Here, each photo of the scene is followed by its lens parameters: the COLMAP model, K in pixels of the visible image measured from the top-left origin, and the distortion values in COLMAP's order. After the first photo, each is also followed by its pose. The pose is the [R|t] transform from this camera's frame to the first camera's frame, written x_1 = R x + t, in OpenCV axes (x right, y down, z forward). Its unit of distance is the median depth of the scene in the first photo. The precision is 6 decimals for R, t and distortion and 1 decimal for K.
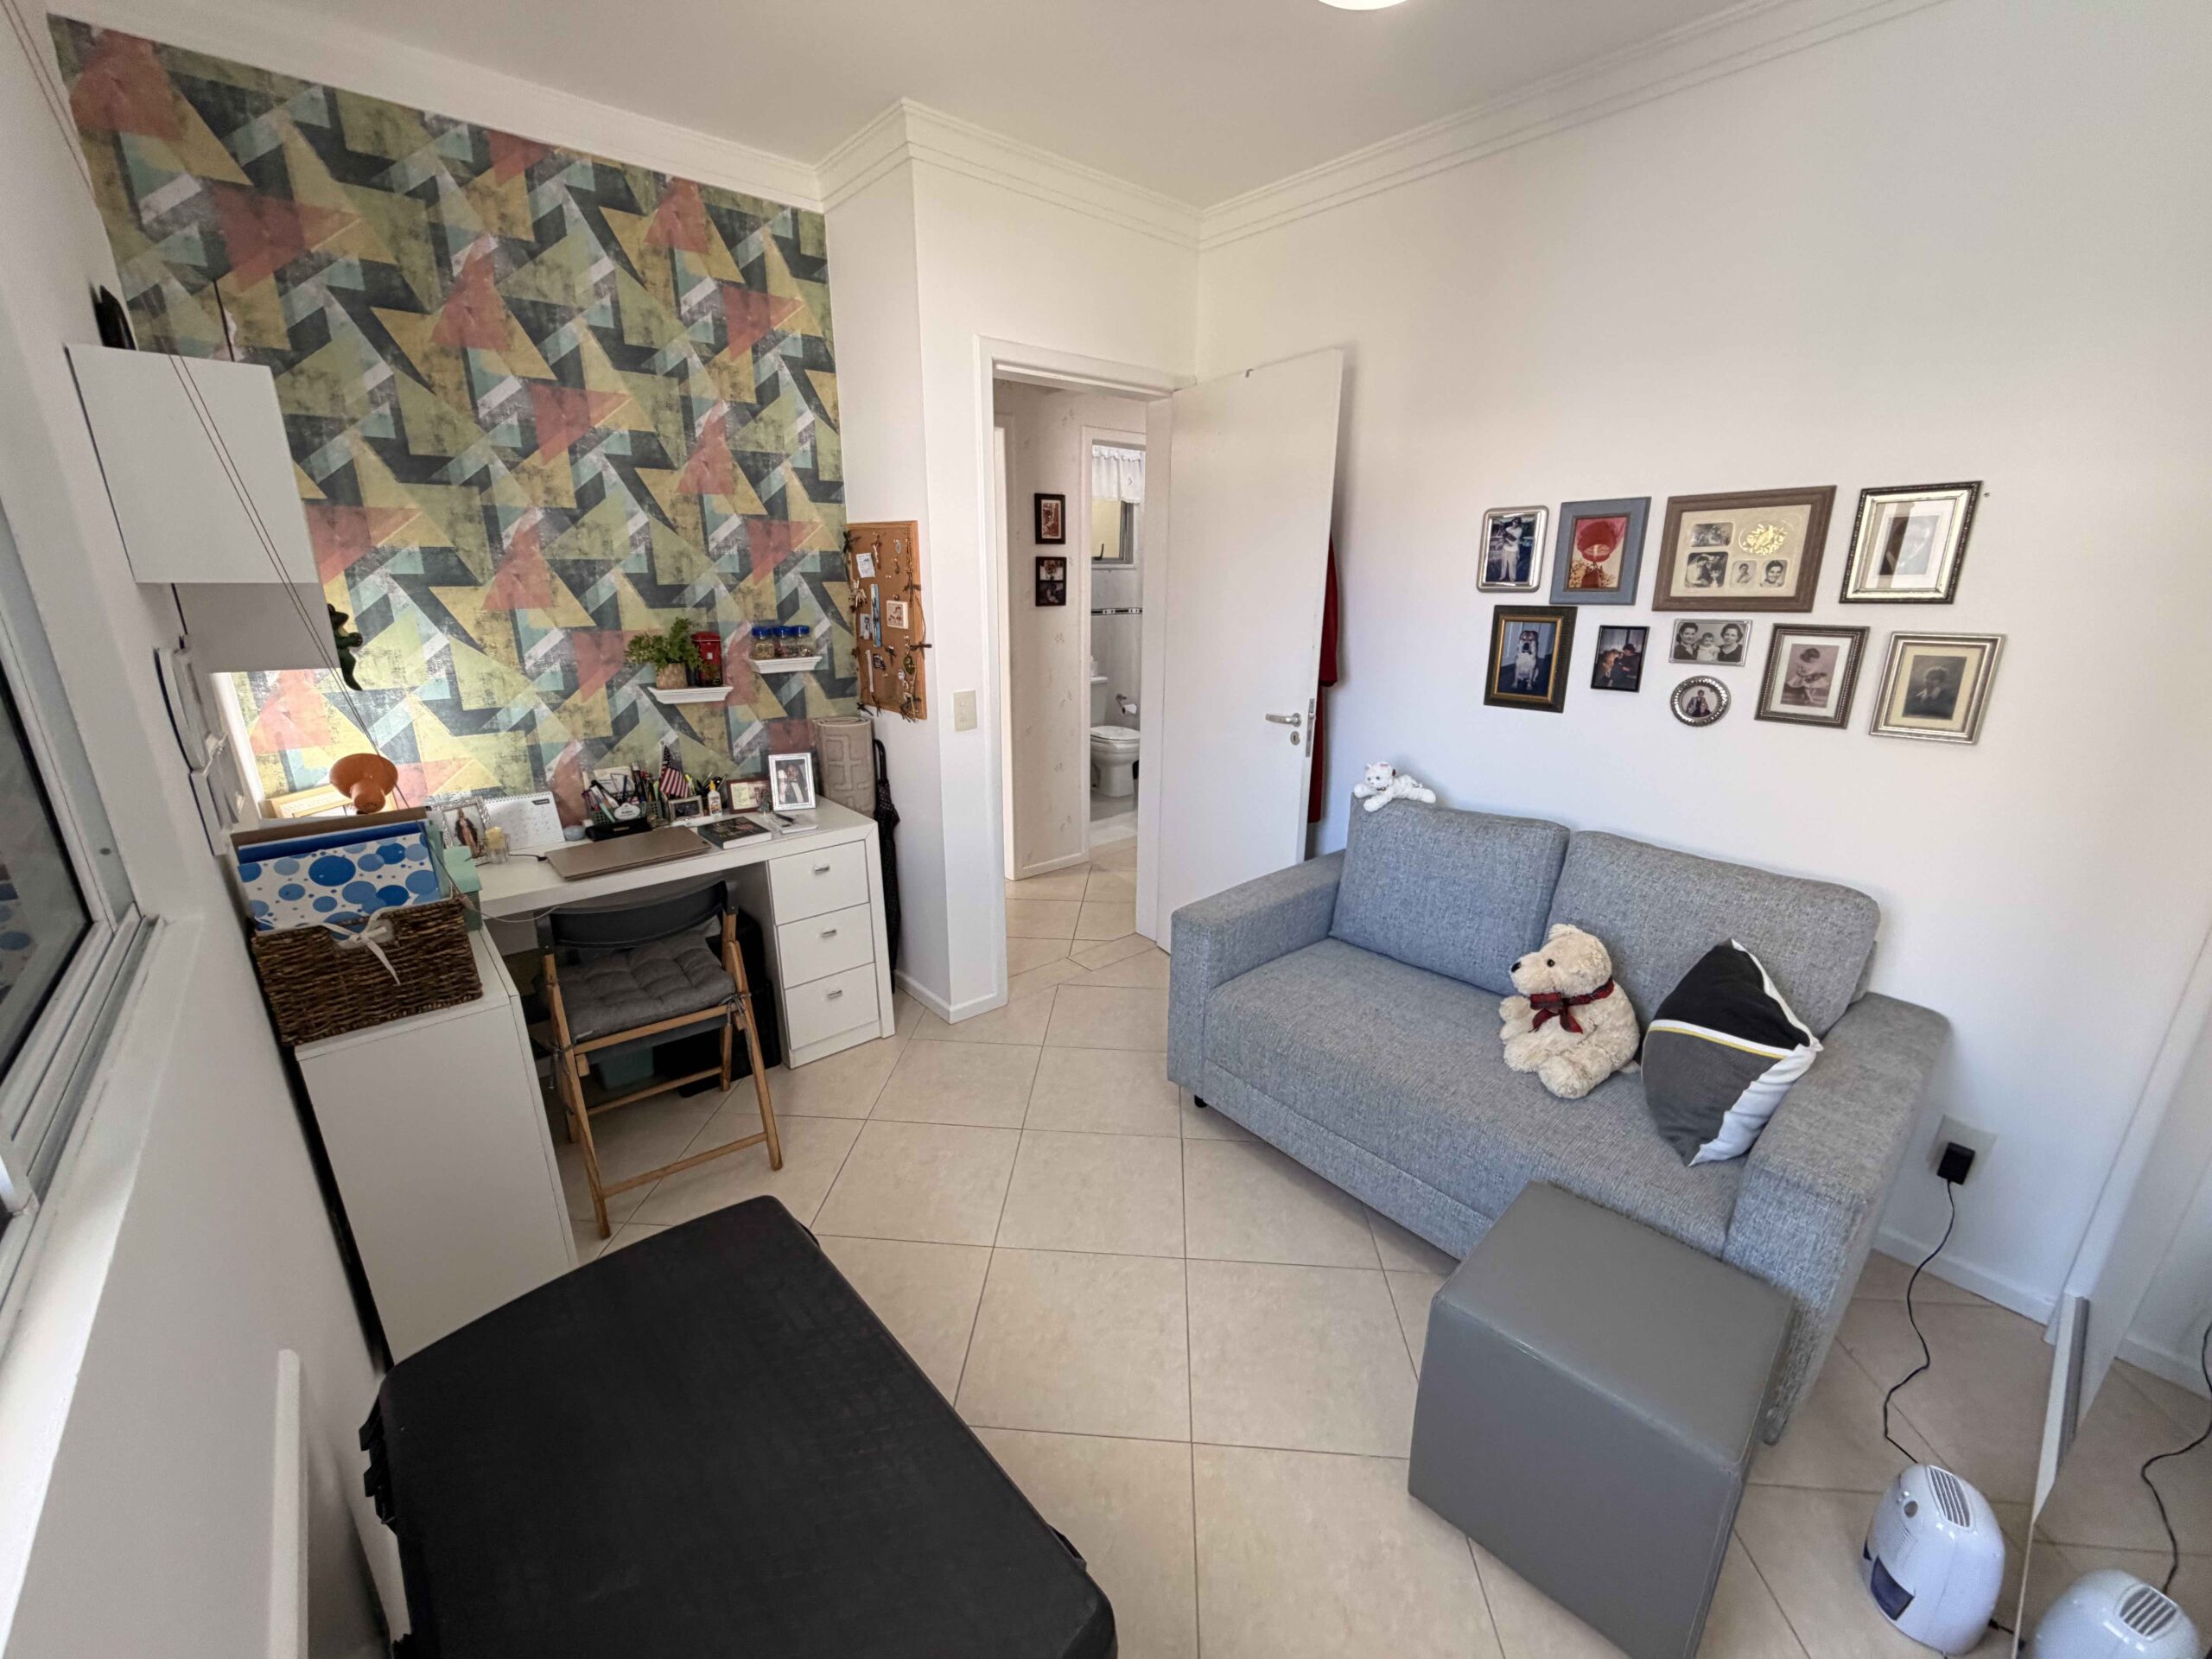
lens RADIAL K [[884.6, 0, 1099.2], [0, 884.6, 838.6], [0, 0, 1]] dist [0.001821, -0.001159]
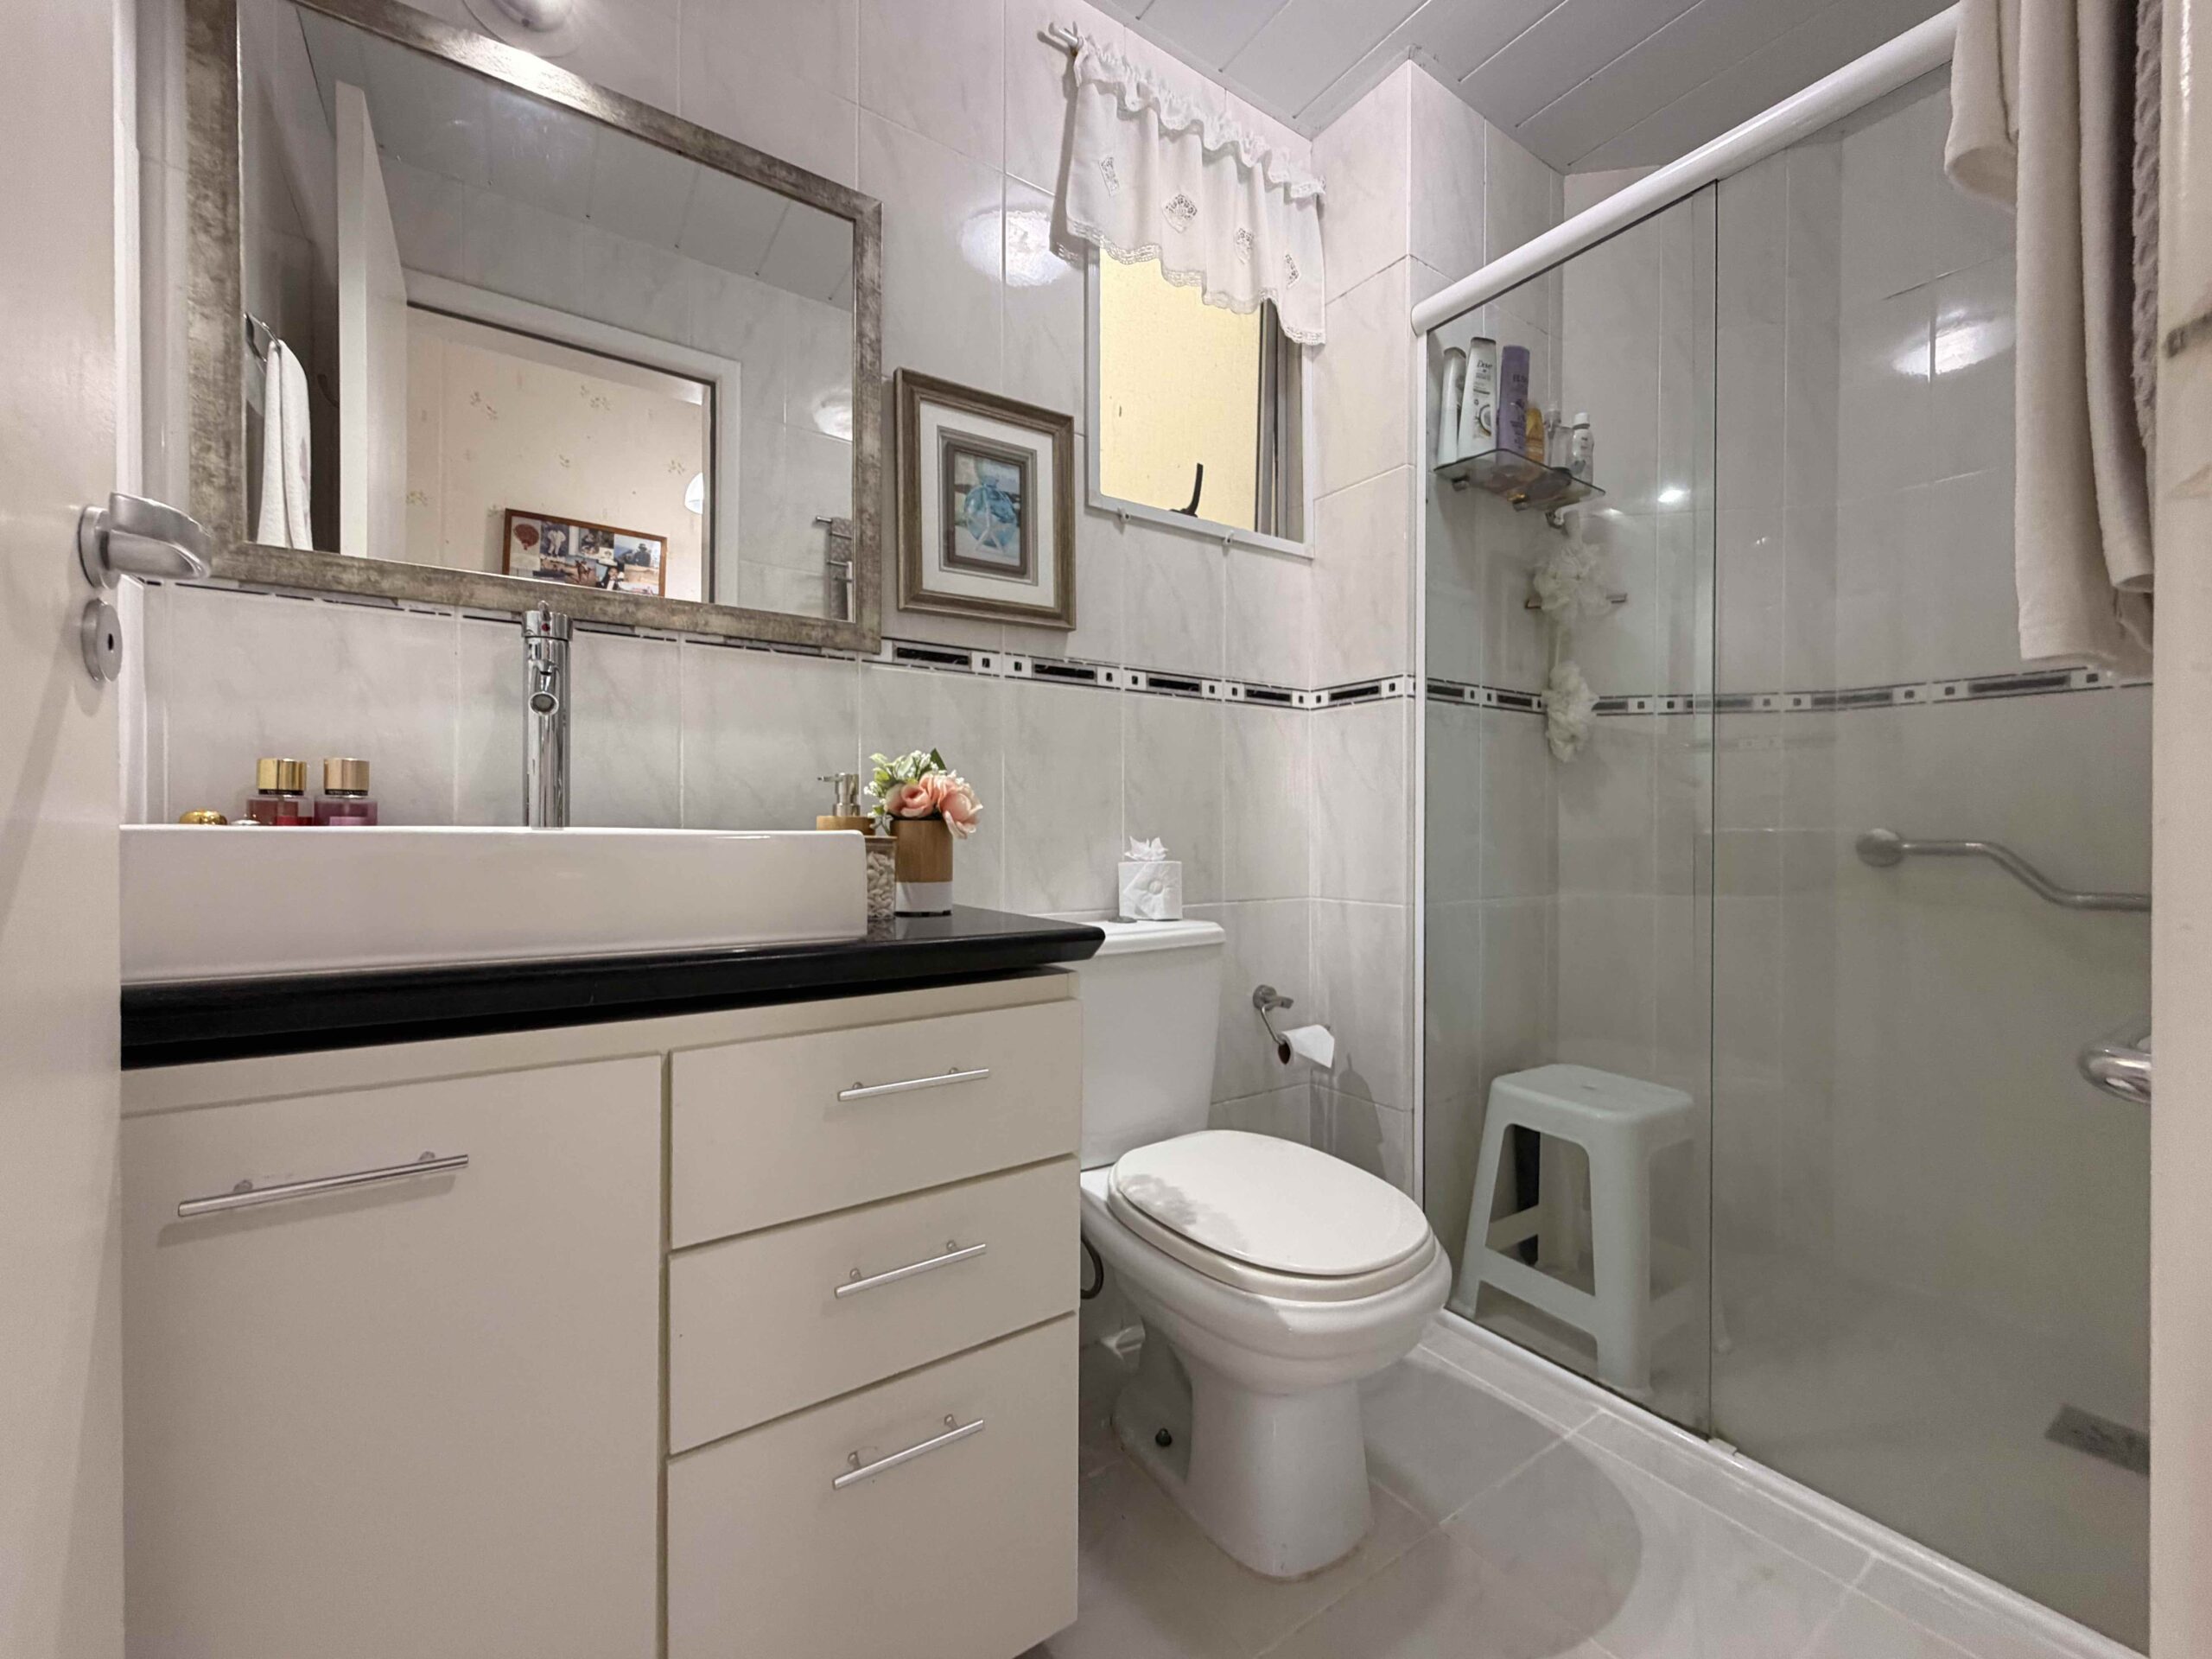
lens RADIAL K [[884.6, 0, 1099.1], [0, 884.6, 827.2], [0, 0, 1]] dist [0.001821, -0.001159]
pose [[0.993441, -0.005744, -0.114206, 0.009919], [-0.026134, 0.960899, -0.275664, -0.371895], [0.111323, 0.276841, 0.954446, 2.009879]]
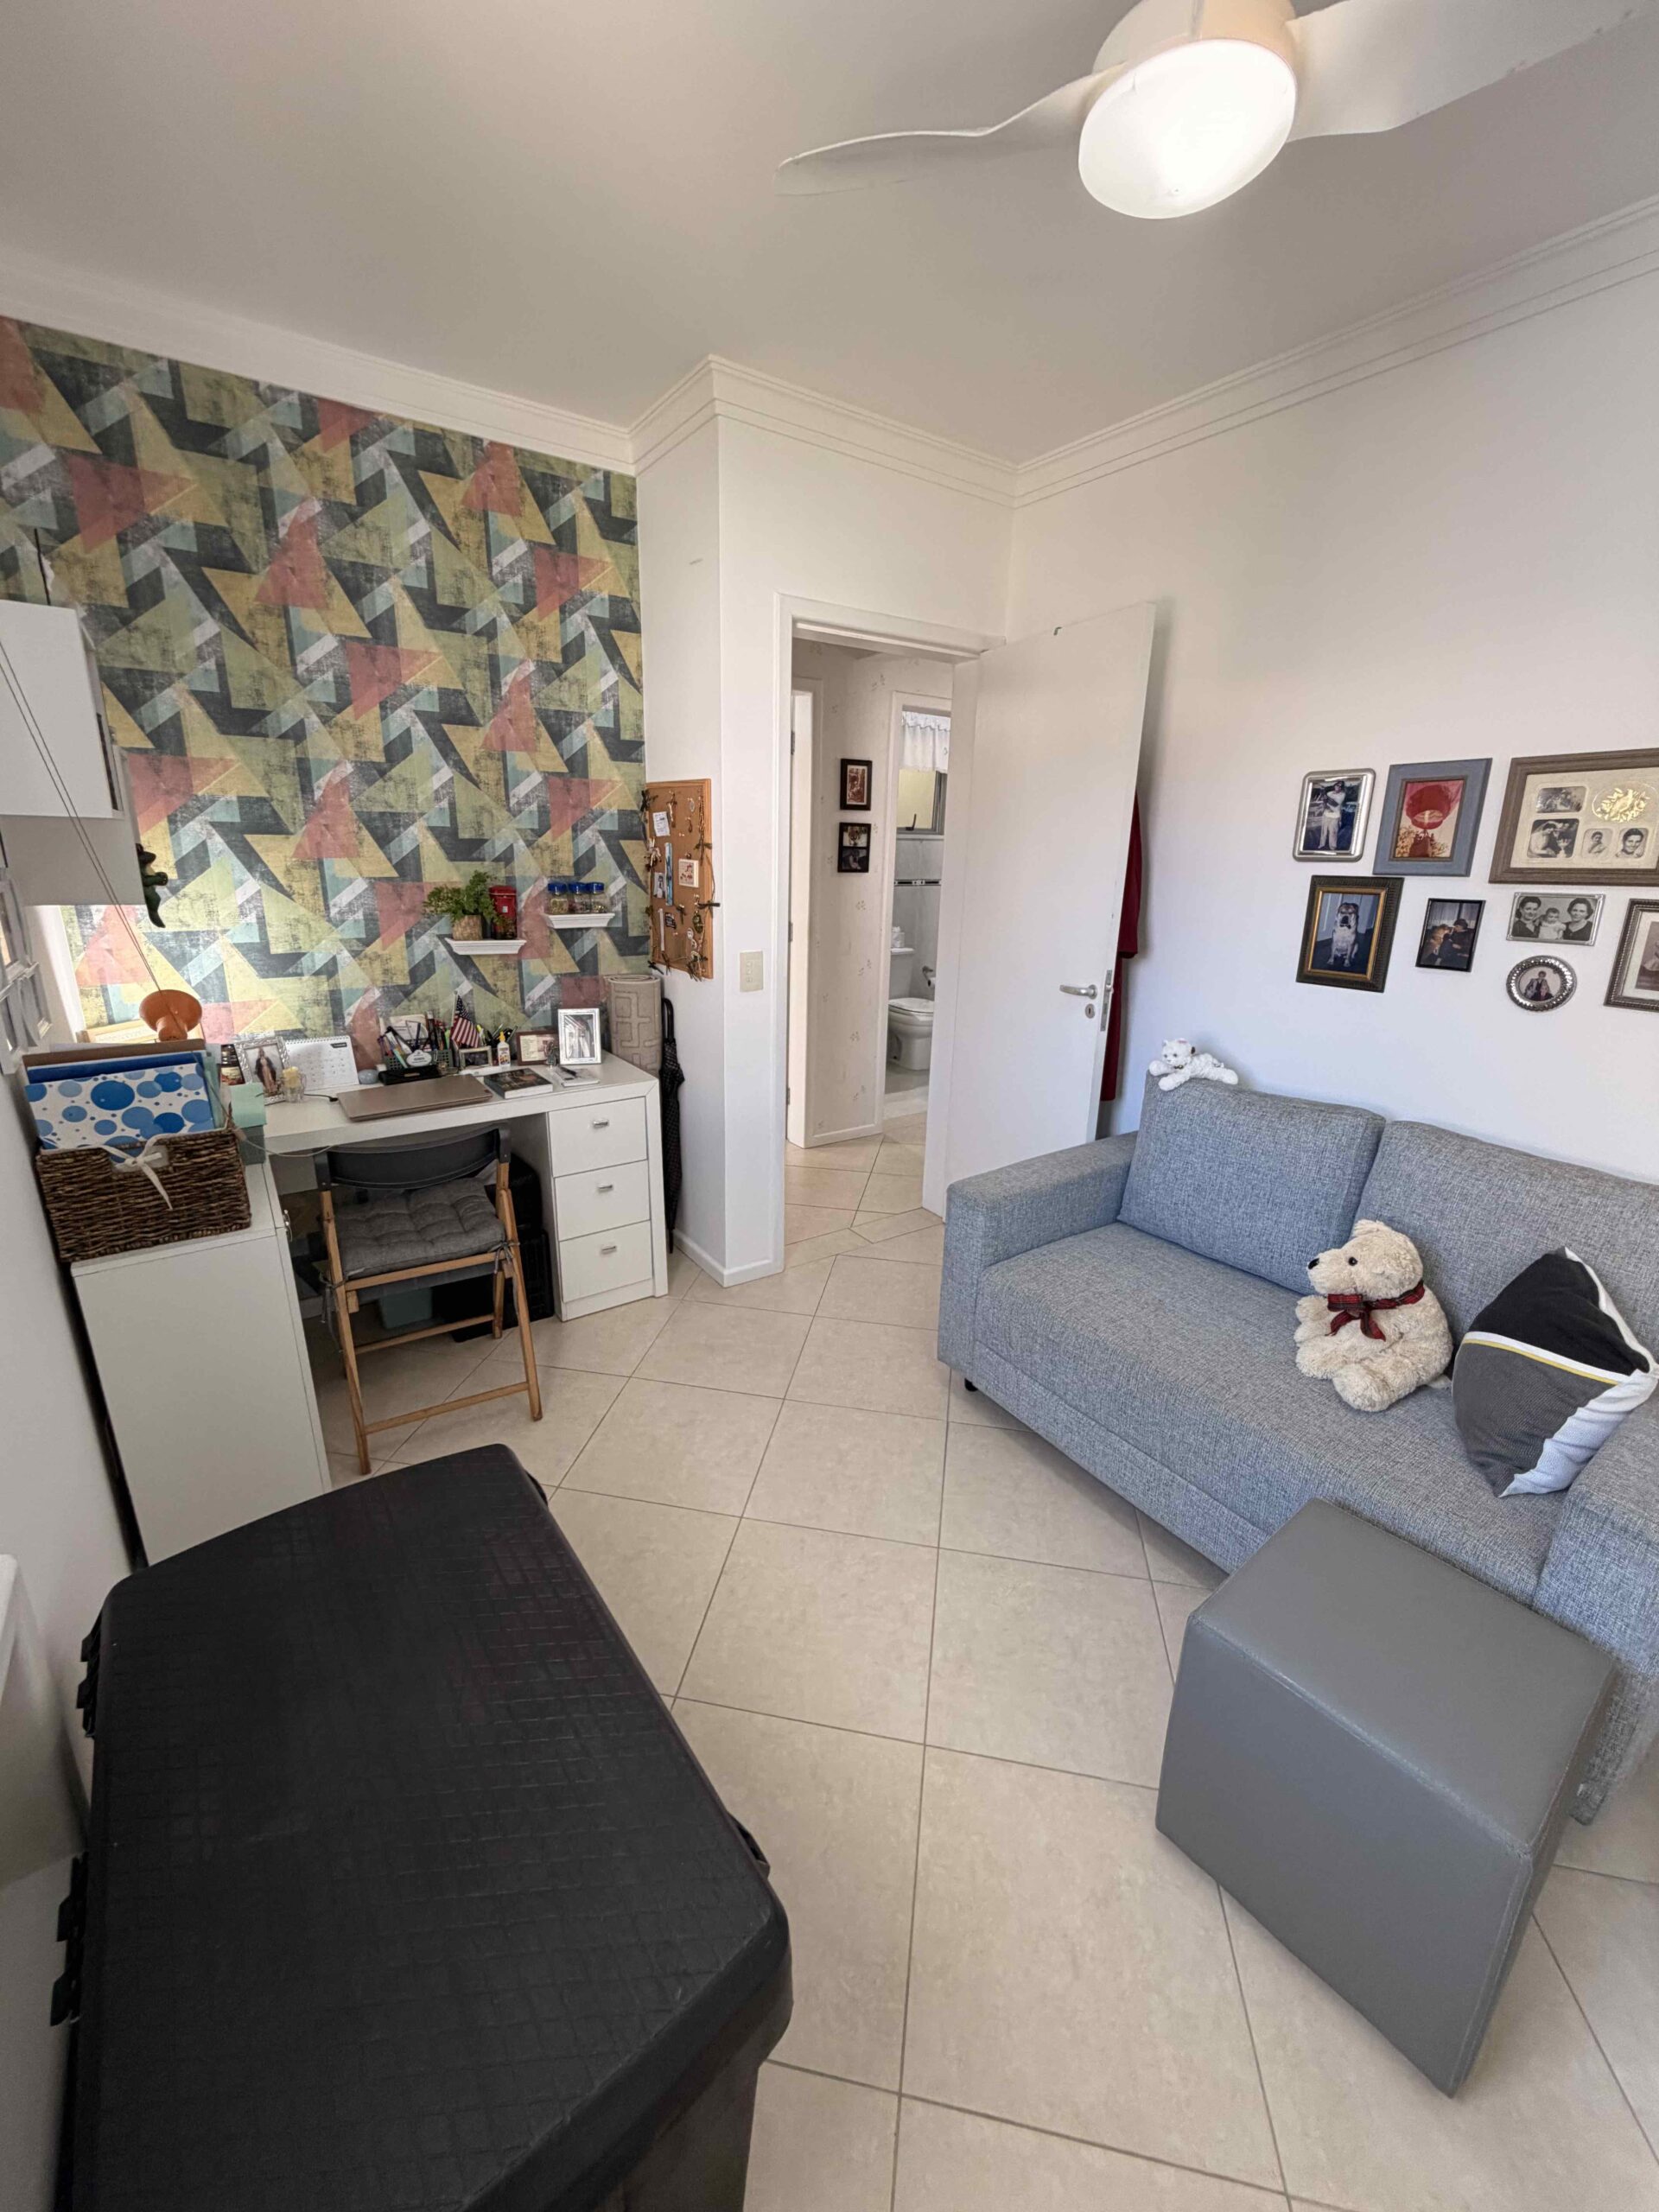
lens RADIAL K [[884.6, 0, 828.6], [0, 884.6, 1102.0], [0, 0, 1]] dist [0.001821, -0.001159]
pose [[0.994374, 0.046239, -0.095300, 0.044818], [-0.047506, 0.998810, -0.011071, 0.010228], [0.094675, 0.015536, 0.995387, 0.030262]]
